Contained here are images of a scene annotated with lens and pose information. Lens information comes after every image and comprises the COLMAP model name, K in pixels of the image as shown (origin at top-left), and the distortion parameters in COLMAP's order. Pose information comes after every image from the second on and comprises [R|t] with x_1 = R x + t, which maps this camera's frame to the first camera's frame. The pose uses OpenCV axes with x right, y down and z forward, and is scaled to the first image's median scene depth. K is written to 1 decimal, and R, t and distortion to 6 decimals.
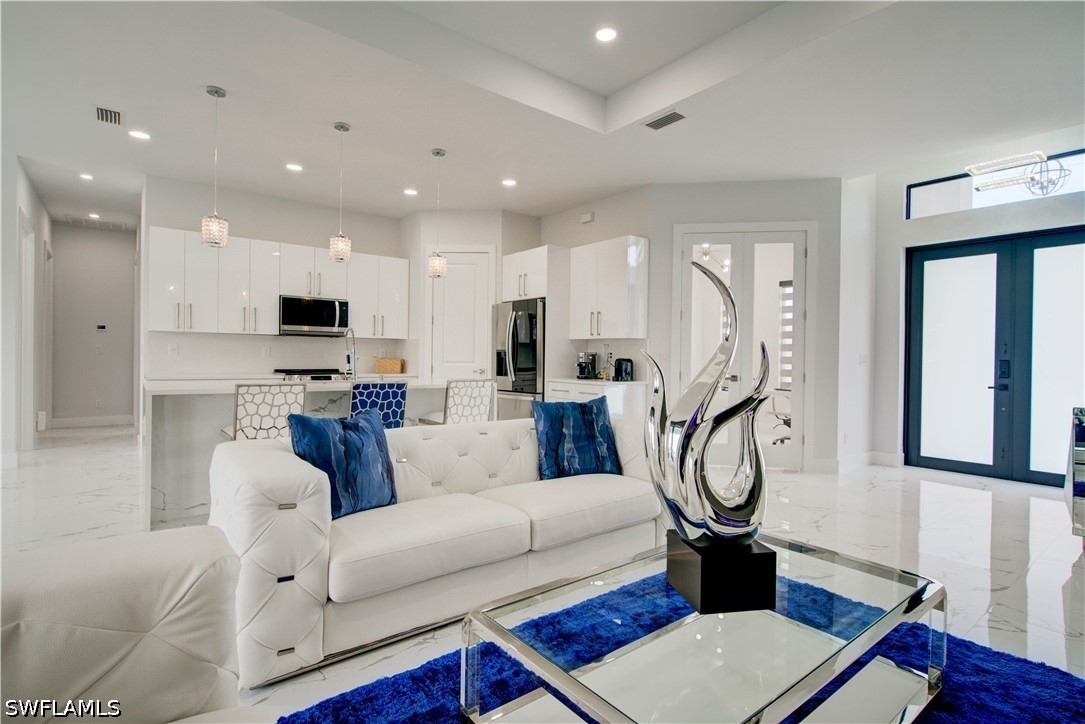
lens RADIAL K [[531.9, 0, 546.9], [0, 531.9, 358.7], [0, 0, 1]] dist [-0.002588, -0.000111]
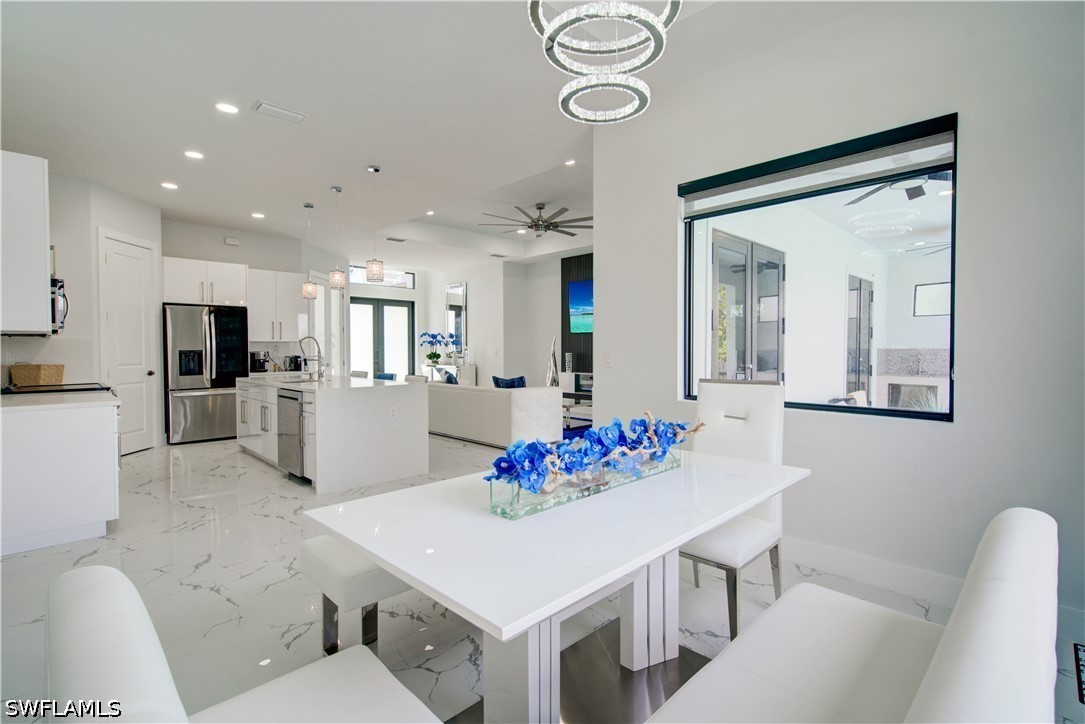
lens RADIAL K [[506.2, 0, 545.3], [0, 506.2, 359.6], [0, 0, 1]] dist [0.002031, -0.001516]
pose [[-0.083306, -0.032078, 0.996008, -1.375354], [0.011477, 0.999385, 0.033147, -0.025996], [-0.996458, 0.014192, -0.082887, 0.438536]]
